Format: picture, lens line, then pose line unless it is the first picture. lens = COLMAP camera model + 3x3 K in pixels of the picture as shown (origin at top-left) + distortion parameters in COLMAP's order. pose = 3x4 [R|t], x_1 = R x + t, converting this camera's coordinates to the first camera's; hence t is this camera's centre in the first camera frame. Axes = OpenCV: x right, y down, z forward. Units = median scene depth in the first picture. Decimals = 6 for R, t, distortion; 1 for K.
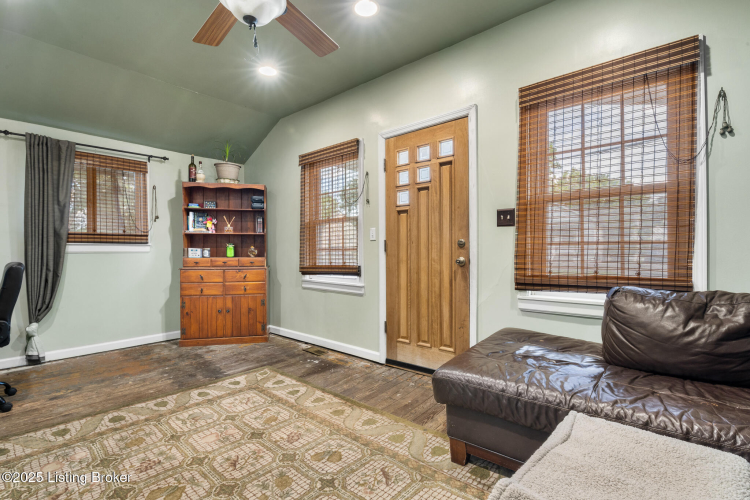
lens RADIAL K [[350.5, 0, 372.4], [0, 350.5, 250.1], [0, 0, 1]] dist [-0.009881, -0.002504]
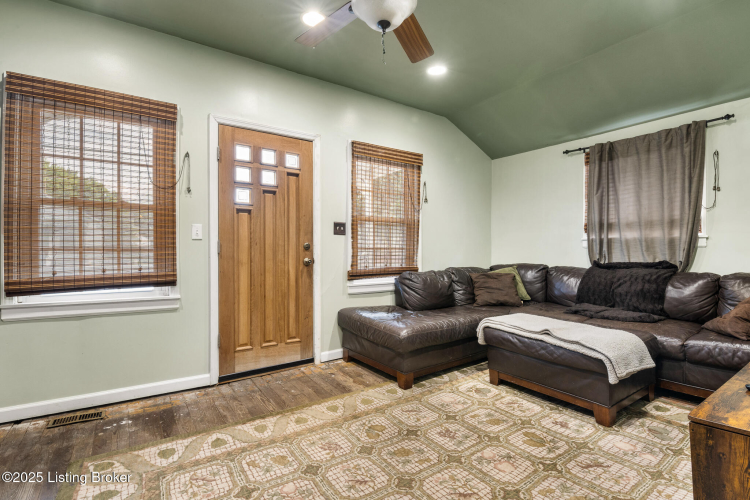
lens RADIAL K [[350.5, 0, 378.9], [0, 350.5, 252.4], [0, 0, 1]] dist [-0.009881, -0.002504]
pose [[0.240786, 0.011272, 0.970513, -0.826469], [0.002172, 0.999924, -0.012152, 0.015866], [-0.970576, 0.005034, 0.240743, 0.476233]]
